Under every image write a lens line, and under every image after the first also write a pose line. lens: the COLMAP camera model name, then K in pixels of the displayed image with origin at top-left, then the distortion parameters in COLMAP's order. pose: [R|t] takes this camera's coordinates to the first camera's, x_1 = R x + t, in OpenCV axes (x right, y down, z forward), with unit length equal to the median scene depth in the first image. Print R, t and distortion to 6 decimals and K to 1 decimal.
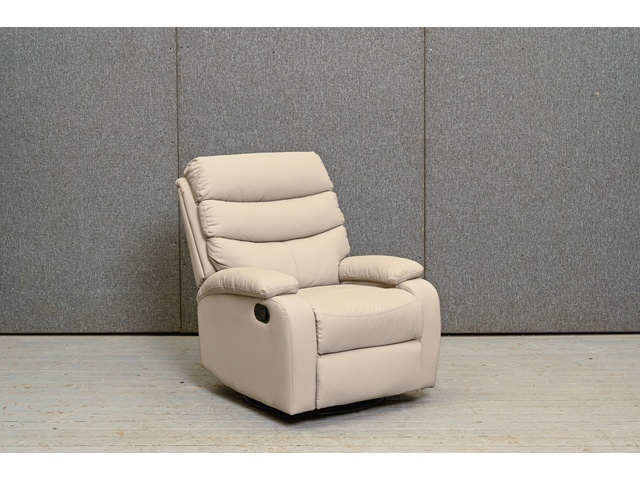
lens RADIAL K [[1139.3, 0, 319.4], [0, 1139.3, 240.0], [0, 0, 1]] dist [-0.004430, 0.000000]
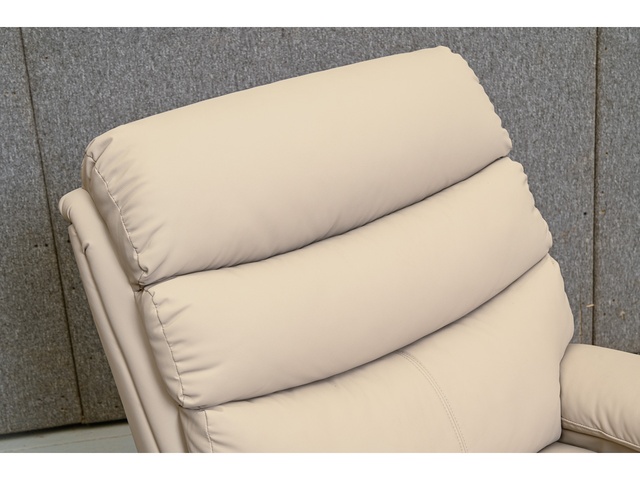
lens RADIAL K [[1139.3, 0, 355.0], [0, 1139.3, 220.0], [0, 0, 1]] dist [-0.004430, 0.000000]
pose [[0.982375, -0.120864, 0.142591, -0.071901], [0.093363, 0.978129, 0.185868, -0.078274], [-0.161937, -0.169279, 0.972173, 0.566661]]
